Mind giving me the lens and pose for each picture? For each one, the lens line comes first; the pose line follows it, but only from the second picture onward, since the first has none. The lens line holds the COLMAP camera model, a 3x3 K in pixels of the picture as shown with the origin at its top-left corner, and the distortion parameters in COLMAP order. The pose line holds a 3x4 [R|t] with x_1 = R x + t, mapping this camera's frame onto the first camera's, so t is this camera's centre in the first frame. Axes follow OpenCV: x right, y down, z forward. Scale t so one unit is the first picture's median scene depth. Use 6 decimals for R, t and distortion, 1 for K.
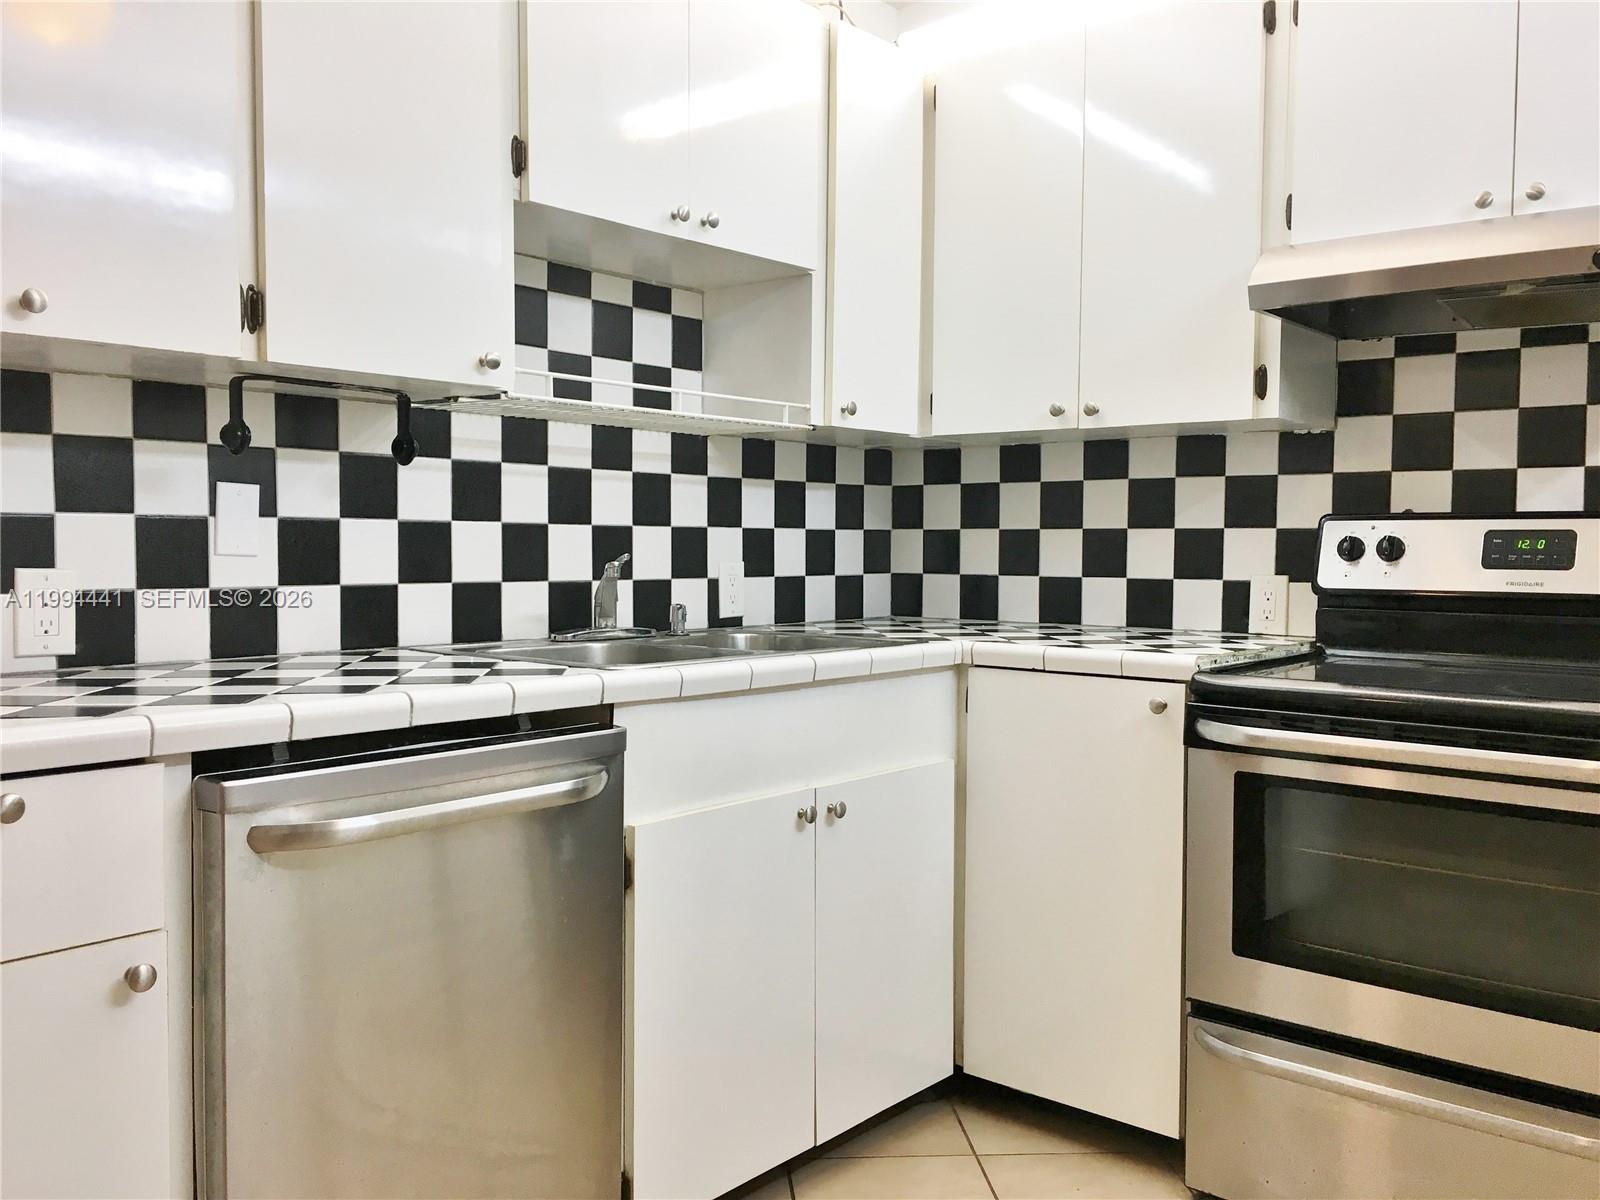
lens RADIAL K [[1362.0, 0, 800.0], [0, 1362.0, 600.0], [0, 0, 1]] dist [0.069596, -0.099722]
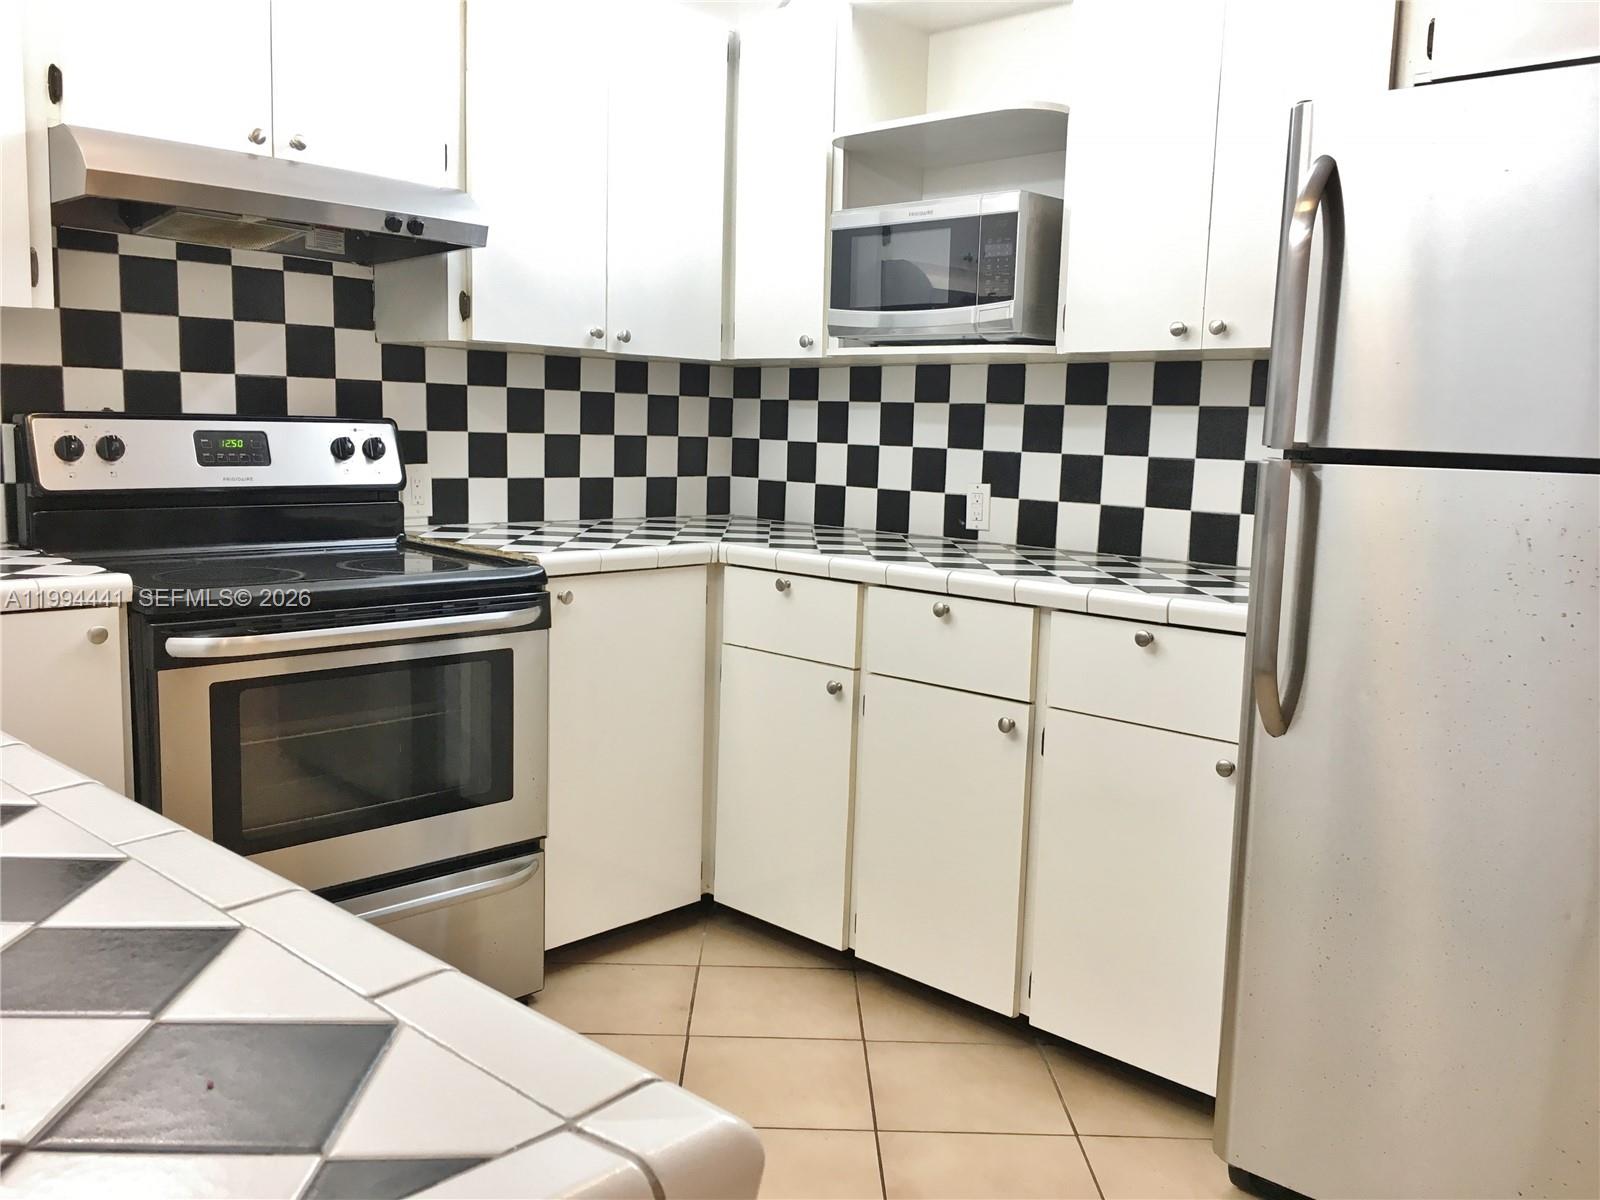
lens RADIAL K [[1362.0, 0, 800.0], [0, 1362.0, 600.0], [0, 0, 1]] dist [0.069596, -0.099722]
pose [[0.072295, -0.135829, 0.988091, -0.551282], [0.016832, 0.990708, 0.134958, -0.055368], [-0.997241, 0.006875, 0.073910, 0.430096]]
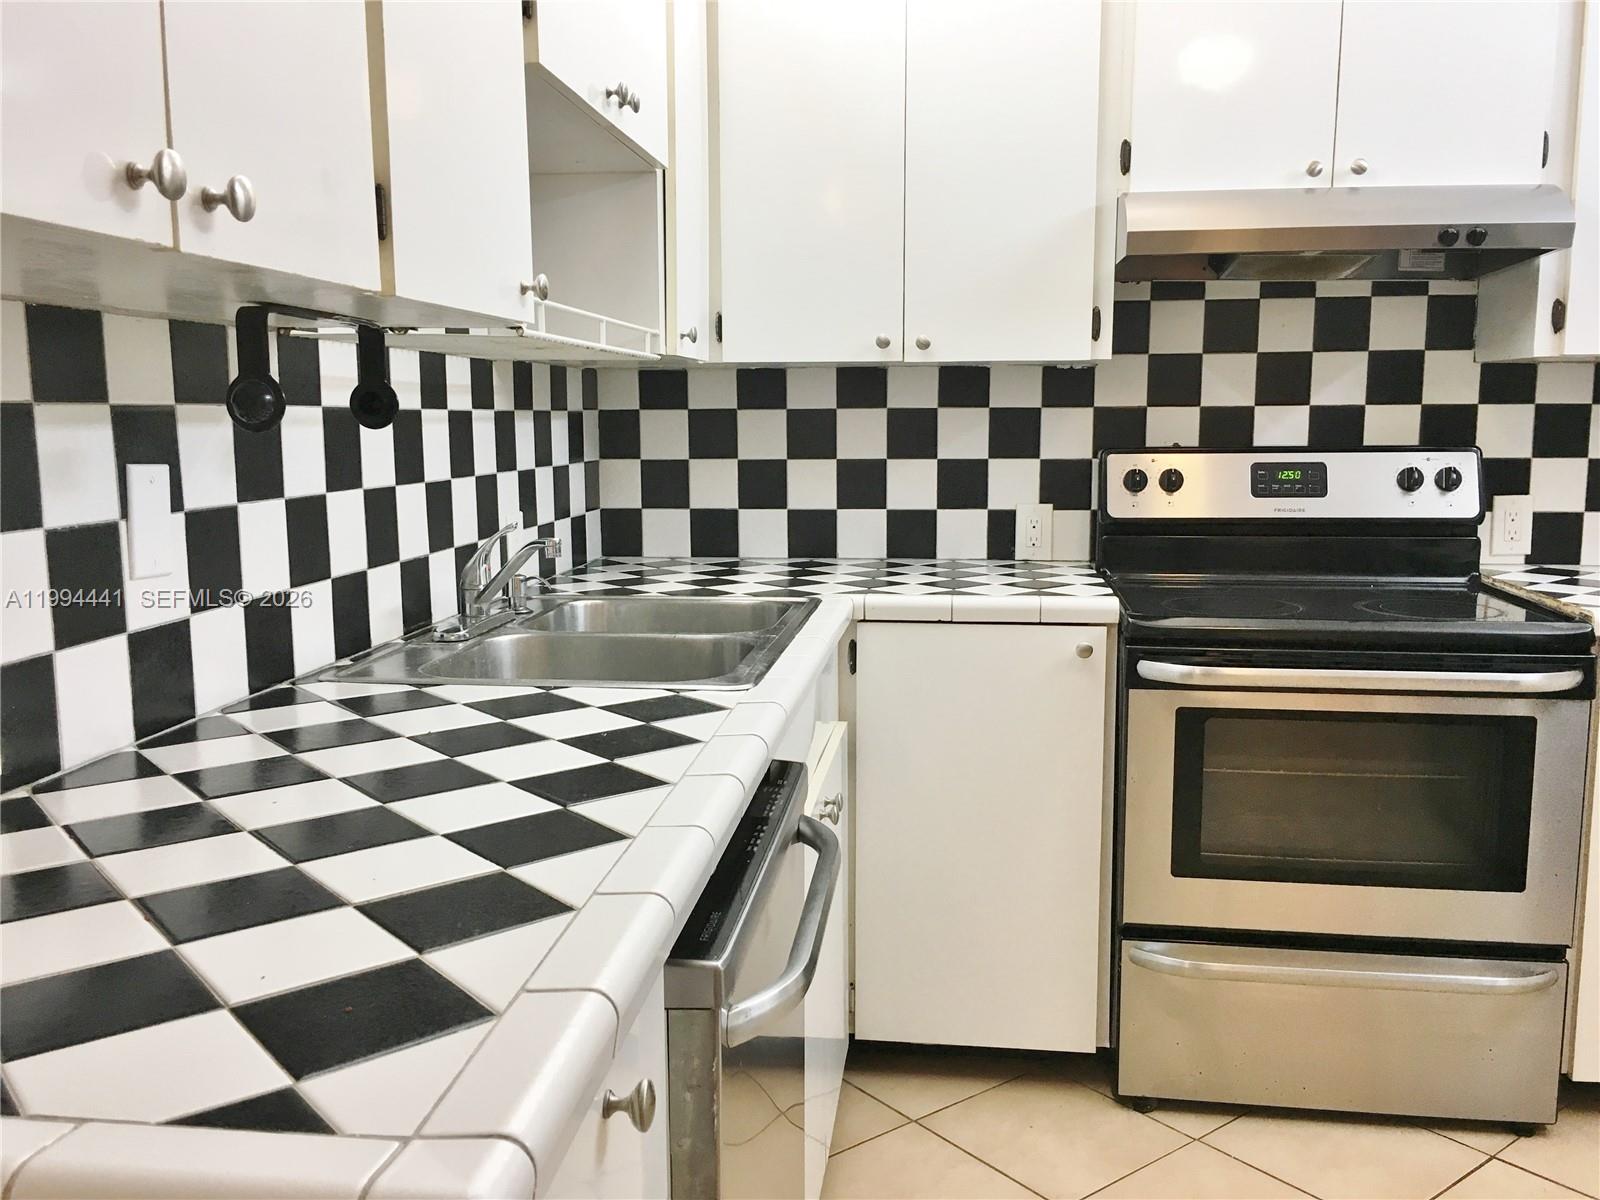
lens RADIAL K [[1362.0, 0, 800.0], [0, 1362.0, 600.0], [0, 0, 1]] dist [0.069596, -0.099722]
pose [[0.836216, -0.083688, 0.541978, -0.423954], [0.032648, 0.994132, 0.103134, -0.065395], [-0.547428, -0.068548, 0.834041, 0.248574]]
